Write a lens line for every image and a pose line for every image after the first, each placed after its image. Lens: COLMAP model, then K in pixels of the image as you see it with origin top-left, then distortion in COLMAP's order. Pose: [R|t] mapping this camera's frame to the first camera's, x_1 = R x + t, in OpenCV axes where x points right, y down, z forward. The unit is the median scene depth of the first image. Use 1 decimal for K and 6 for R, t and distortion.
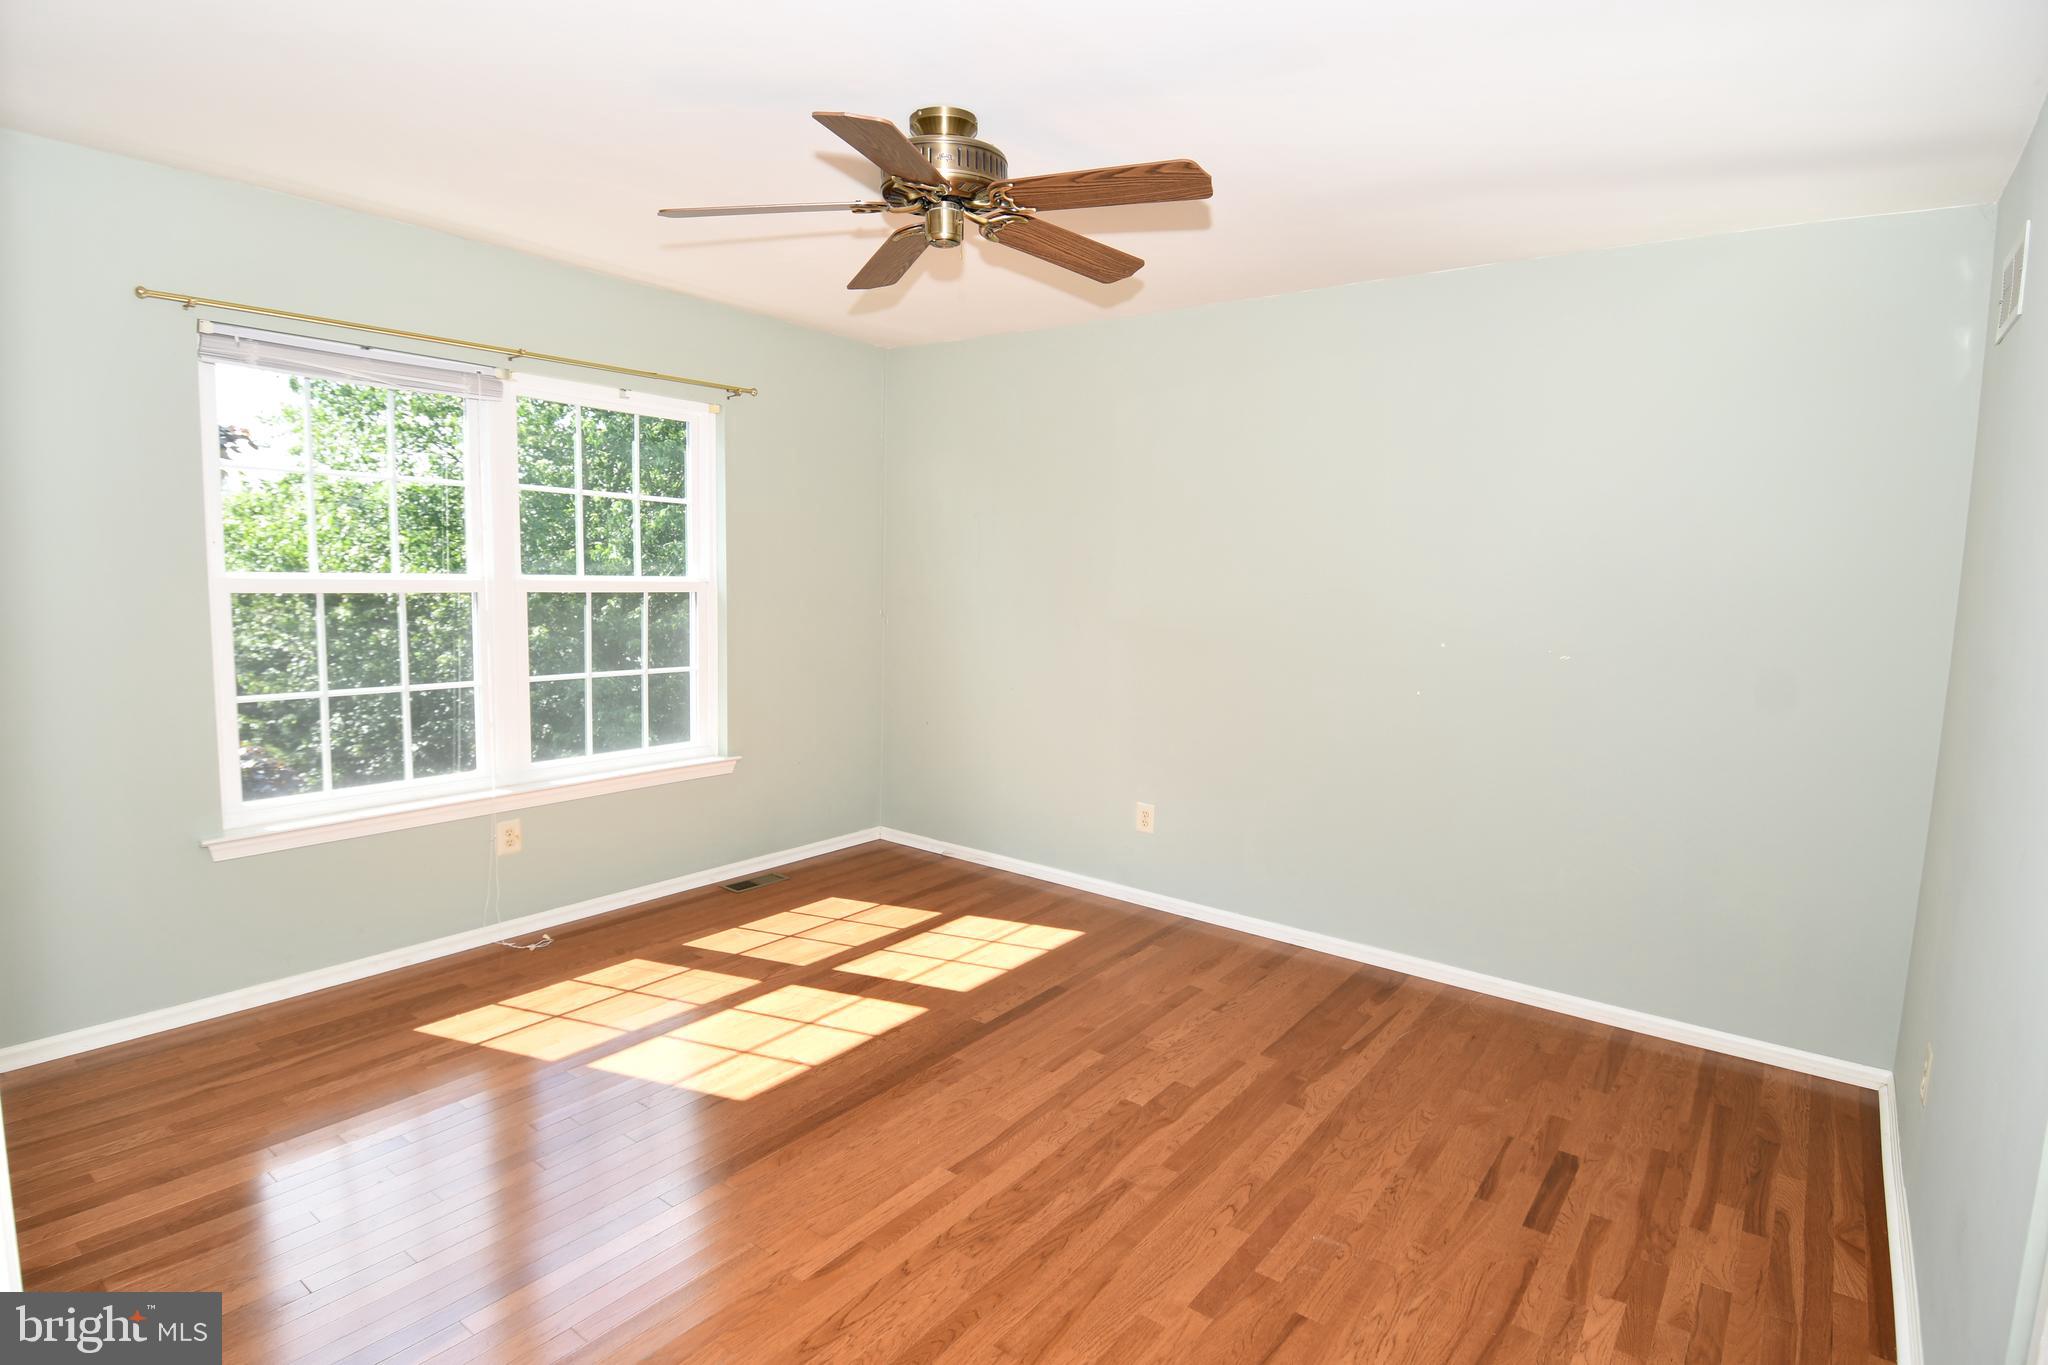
lens RADIAL K [[1056.1, 0, 1014.9], [0, 1056.1, 683.6], [0, 0, 1]] dist [0.055196, -0.064725]
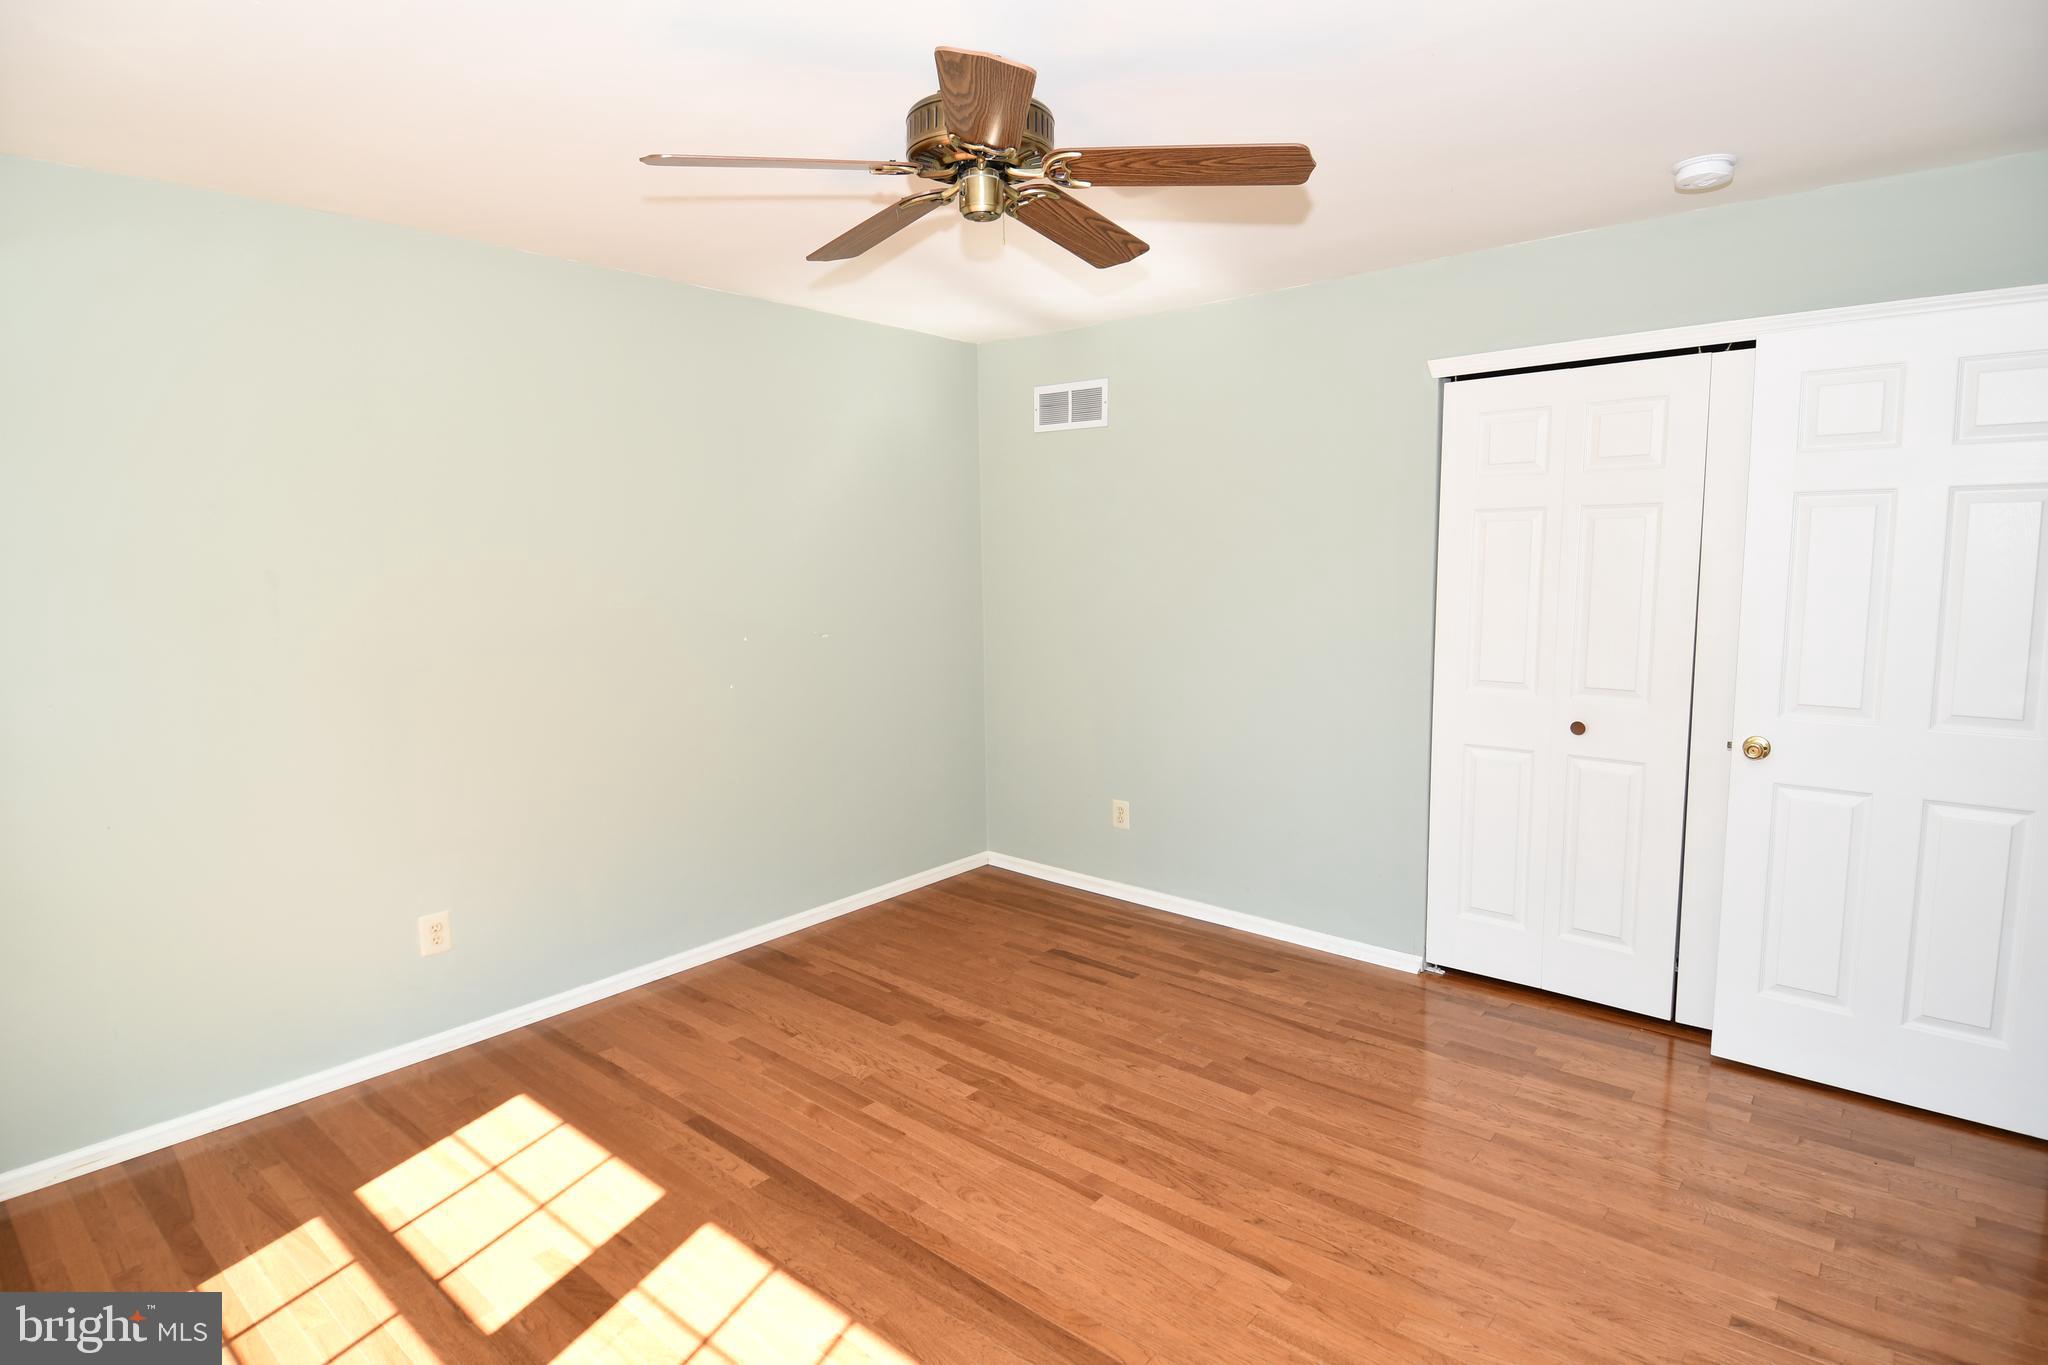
lens RADIAL K [[1056.1, 0, 1014.9], [0, 1056.1, 683.6], [0, 0, 1]] dist [0.055196, -0.064725]
pose [[0.055856, -0.152355, 0.986746, -0.811141], [0.132228, 0.980713, 0.143938, -0.137083], [-0.989644, 0.122436, 0.074924, 0.791703]]
